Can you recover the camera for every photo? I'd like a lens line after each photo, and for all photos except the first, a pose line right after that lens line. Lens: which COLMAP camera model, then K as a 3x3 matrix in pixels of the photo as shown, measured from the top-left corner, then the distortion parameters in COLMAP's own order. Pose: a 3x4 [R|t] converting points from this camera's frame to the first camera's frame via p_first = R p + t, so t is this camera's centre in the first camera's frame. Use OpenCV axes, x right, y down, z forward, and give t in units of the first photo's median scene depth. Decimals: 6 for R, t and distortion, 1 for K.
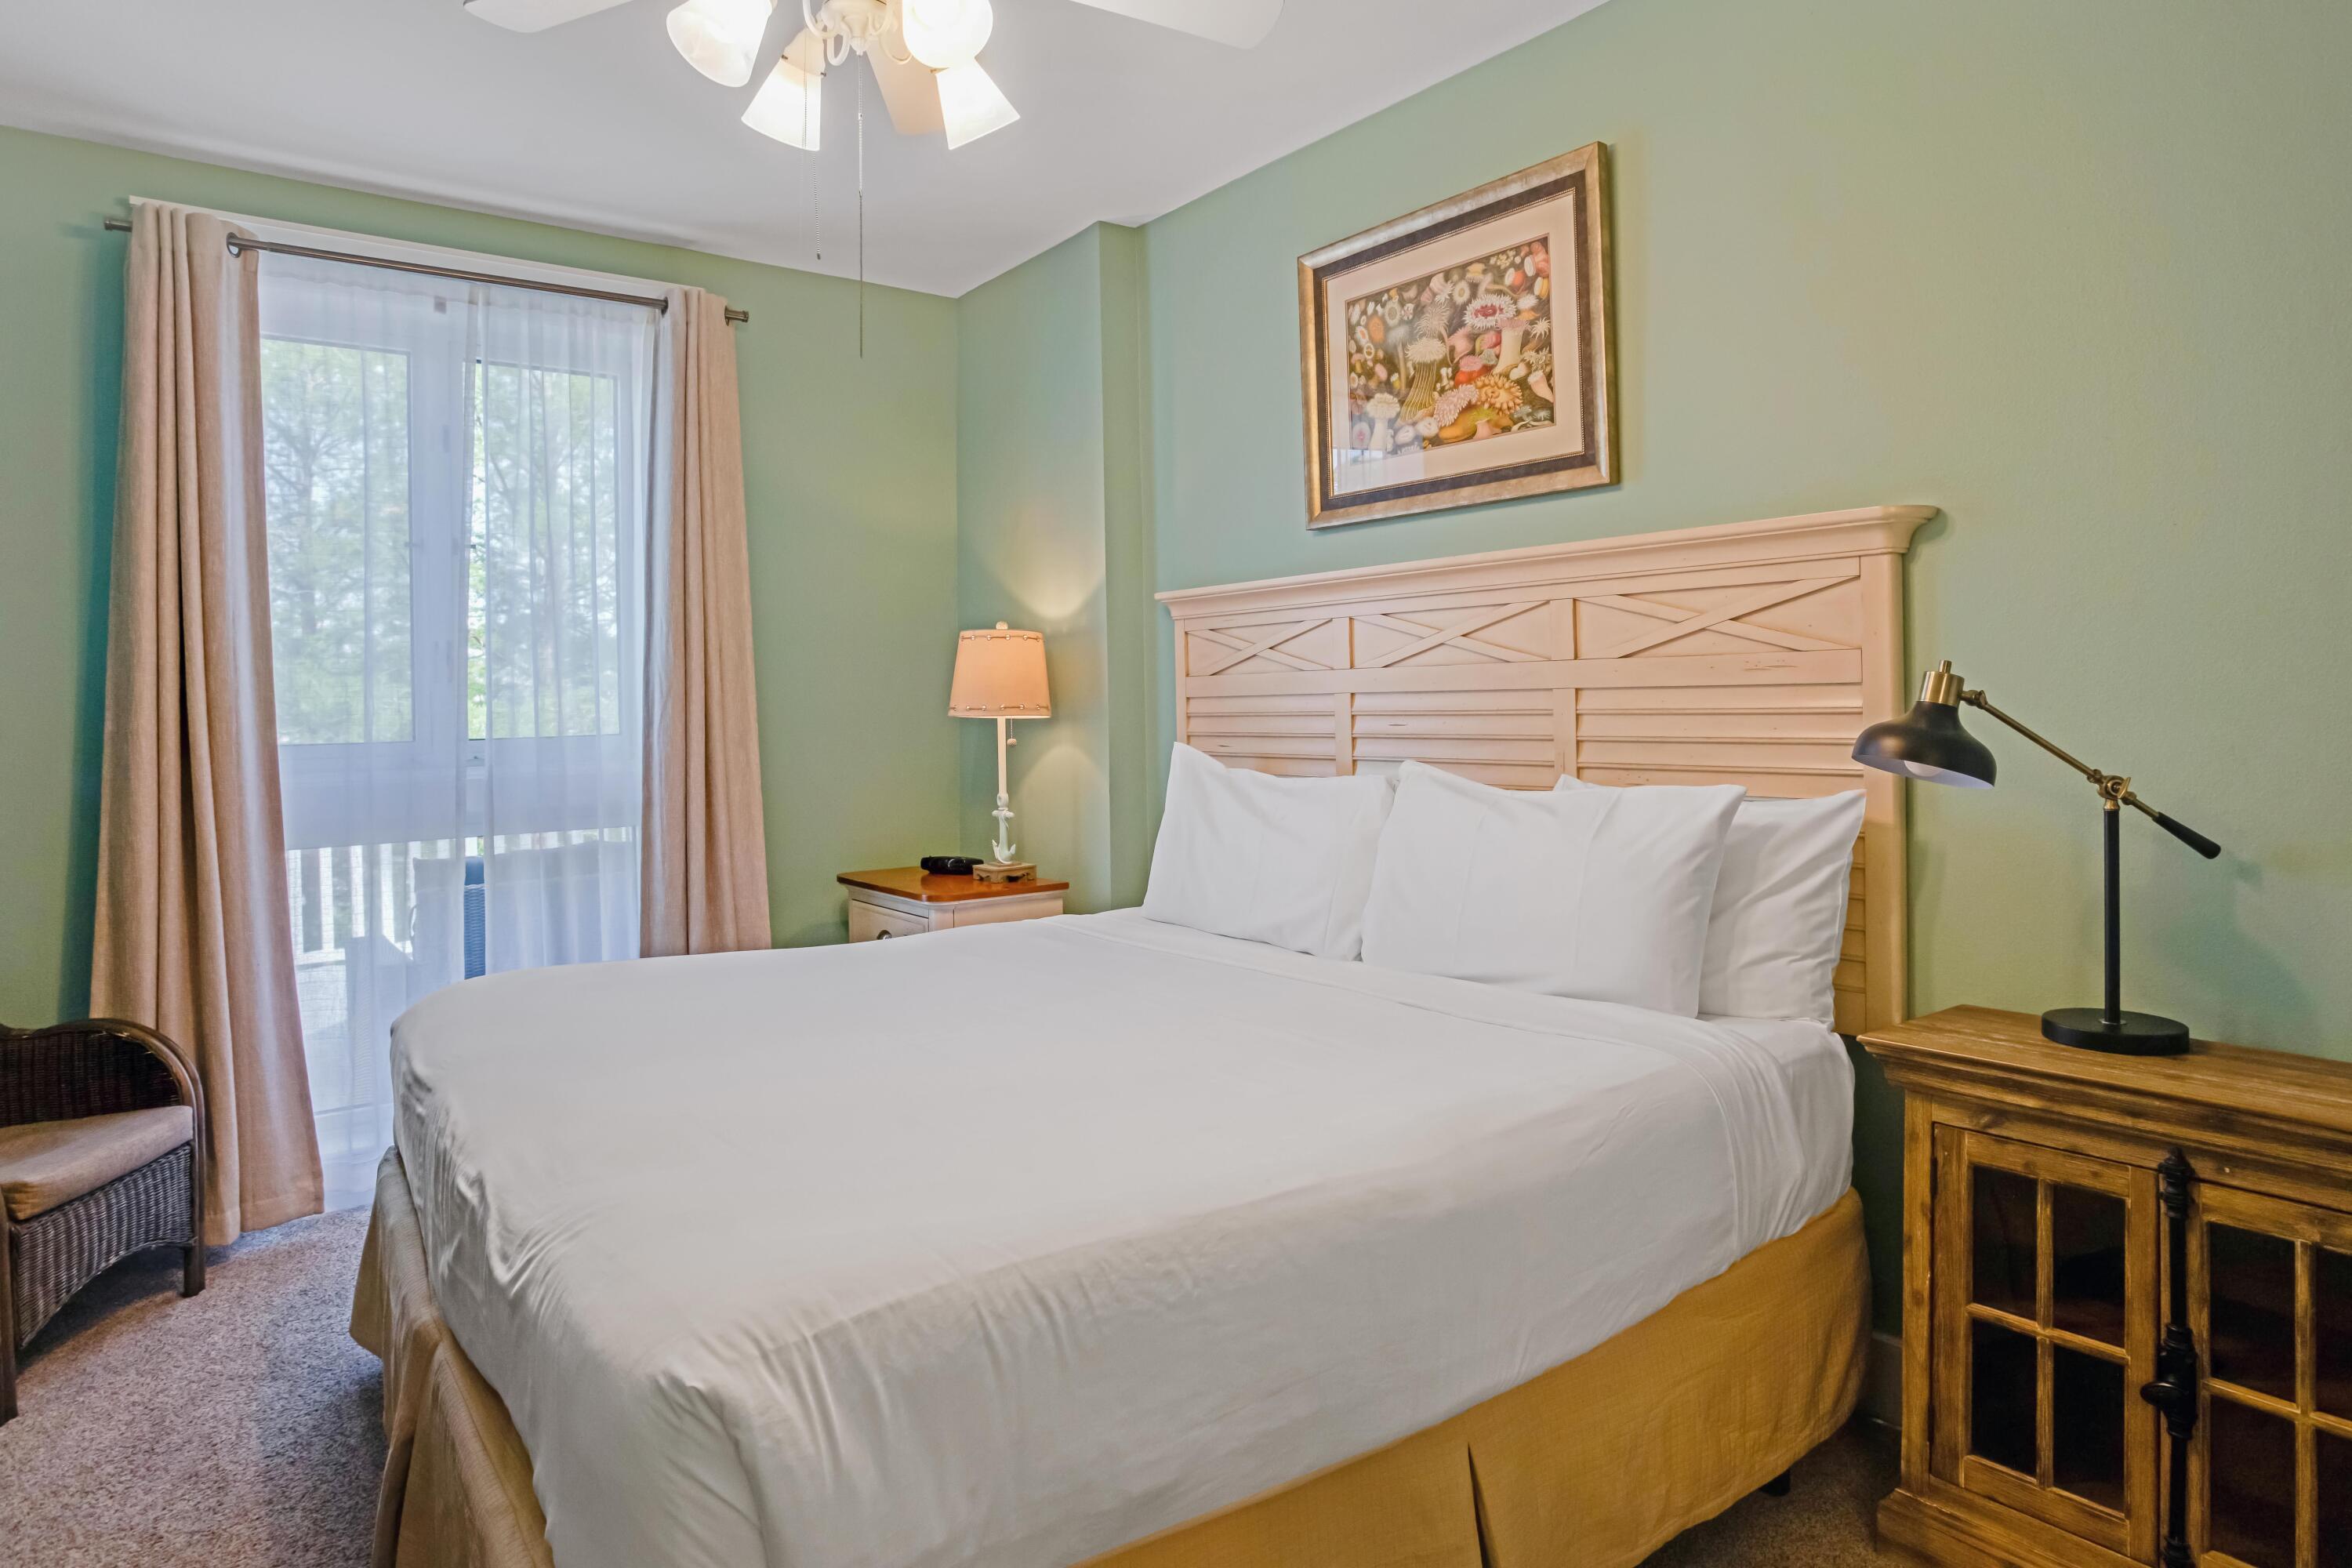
lens RADIAL K [[1230.6, 0, 1172.1], [0, 1230.6, 742.5], [0, 0, 1]] dist [-0.063287, 0.044374]
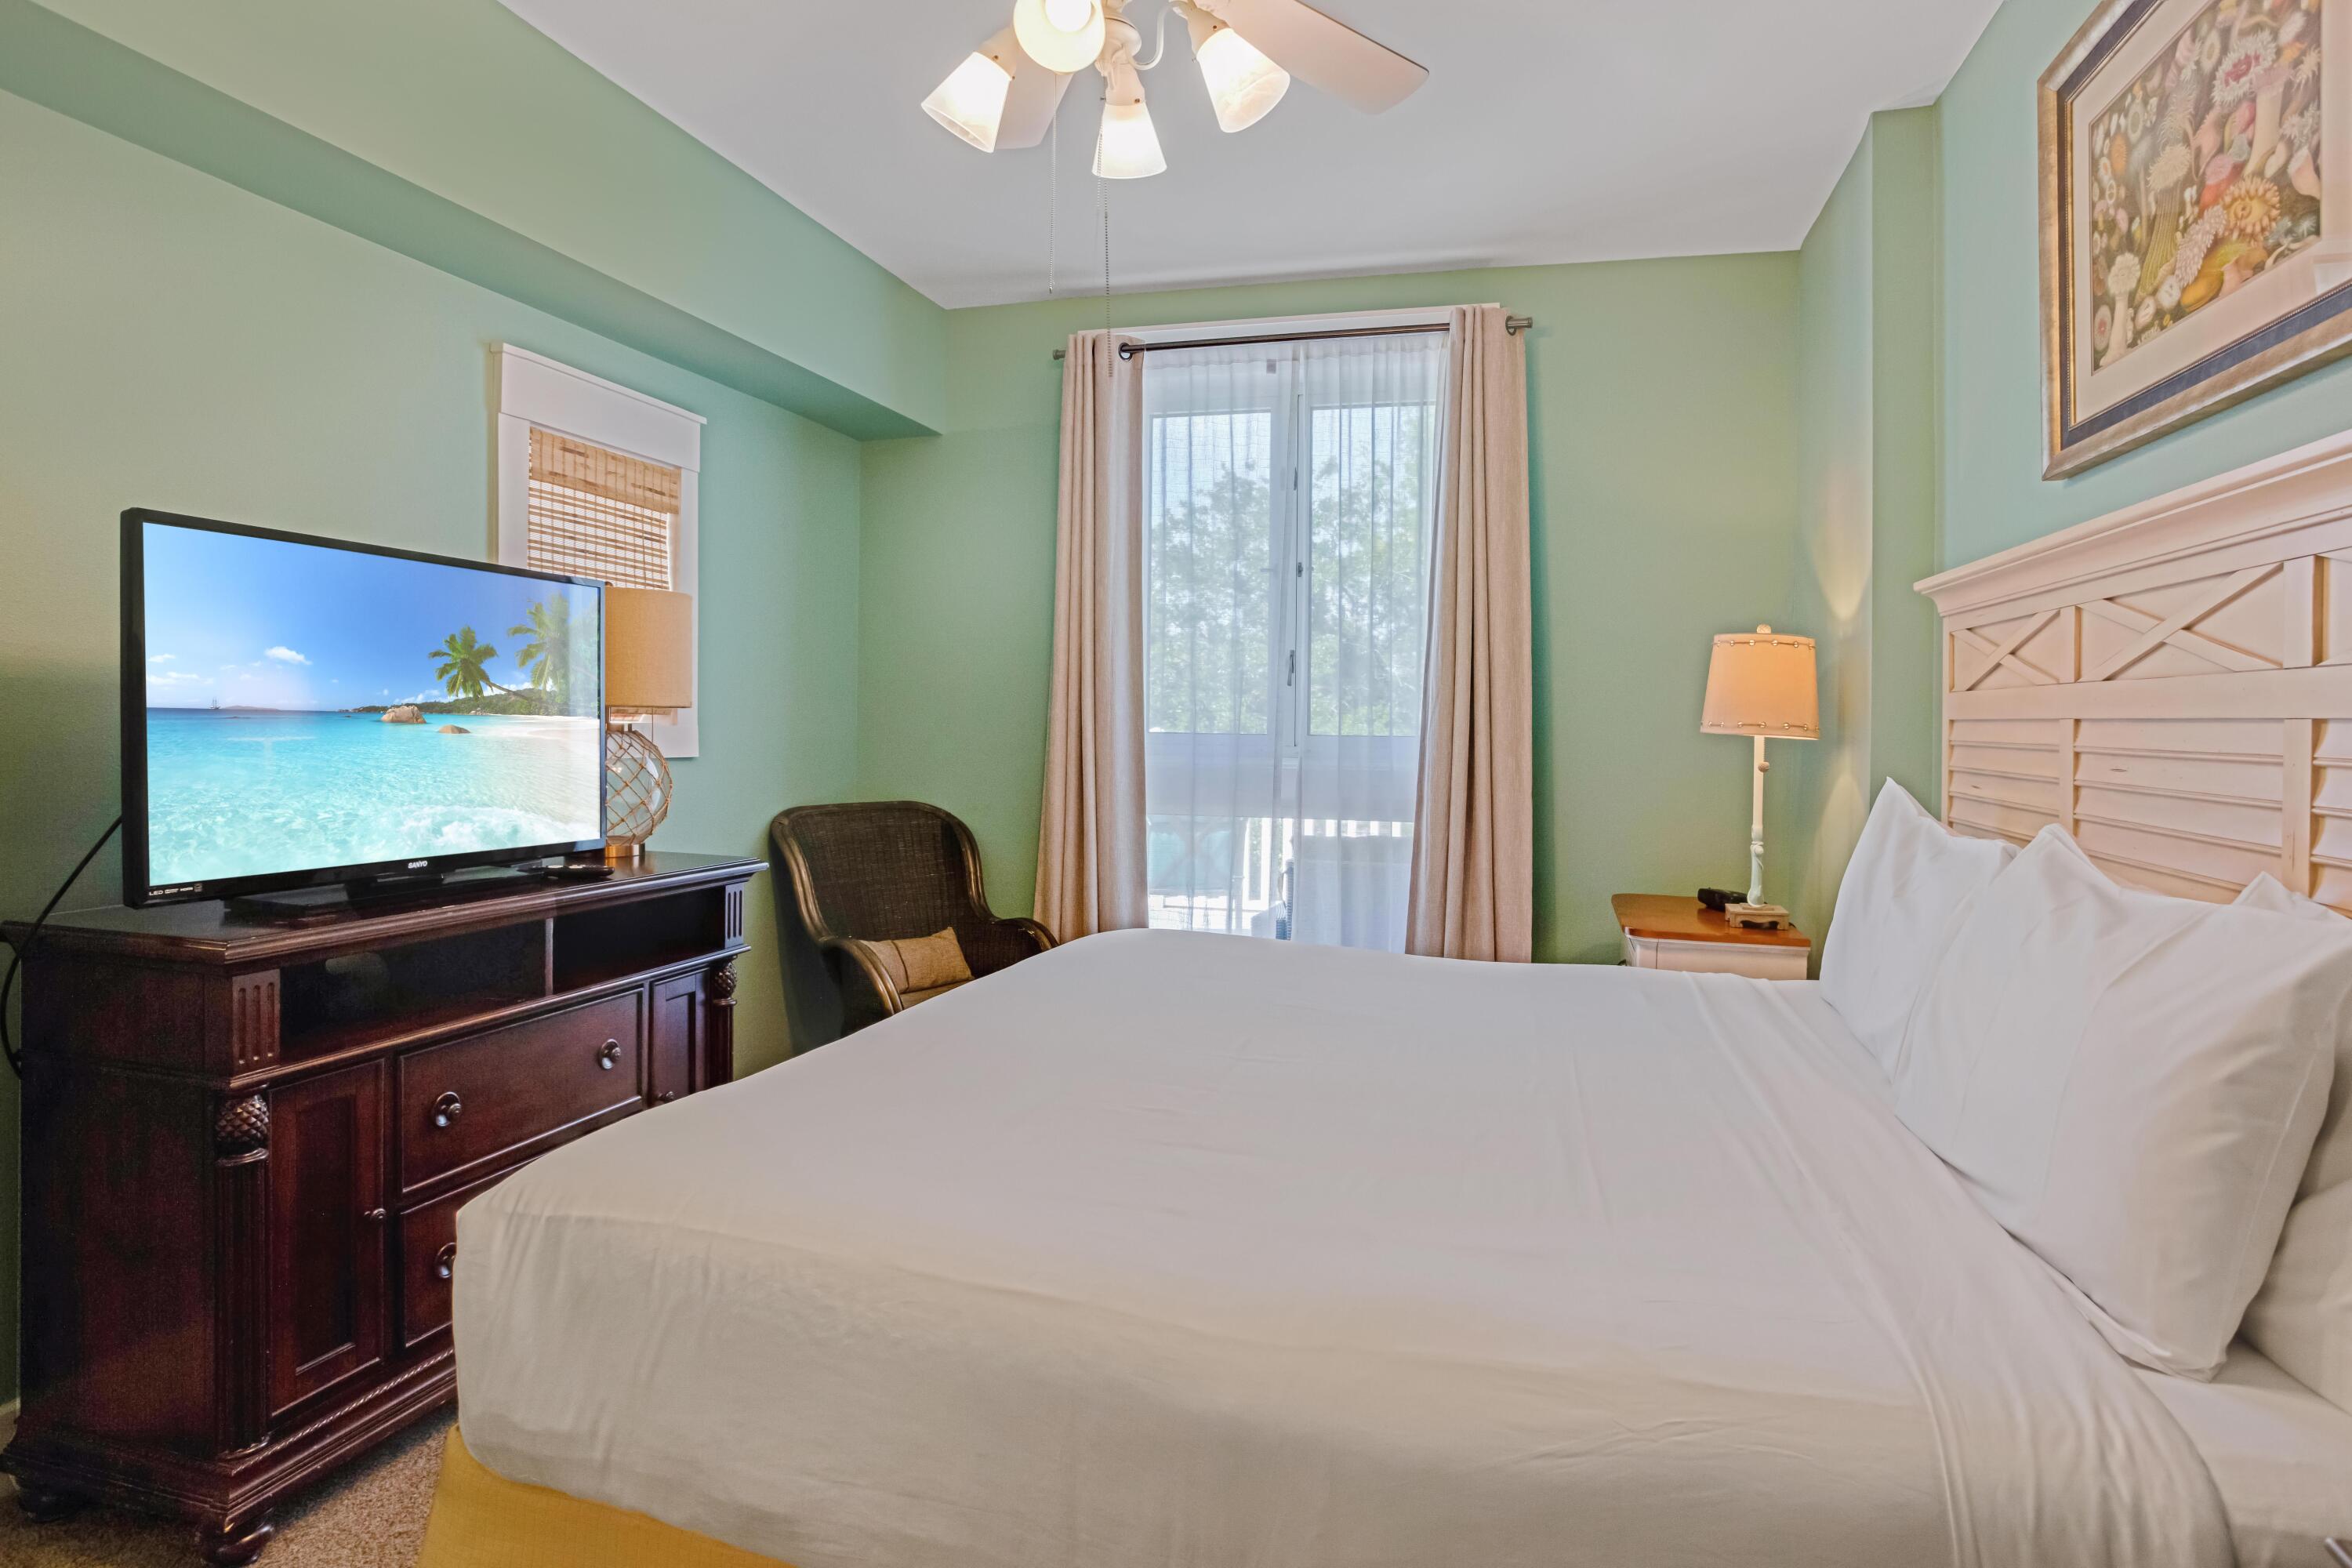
lens RADIAL K [[1183.2, 0, 1117.3], [0, 1183.2, 775.1], [0, 0, 1]] dist [-0.055905, 0.017956]
pose [[0.653618, 0.068149, -0.753750, 0.294702], [-0.051534, 0.997634, 0.045511, -0.012017], [0.755068, 0.009097, 0.655584, 0.209598]]
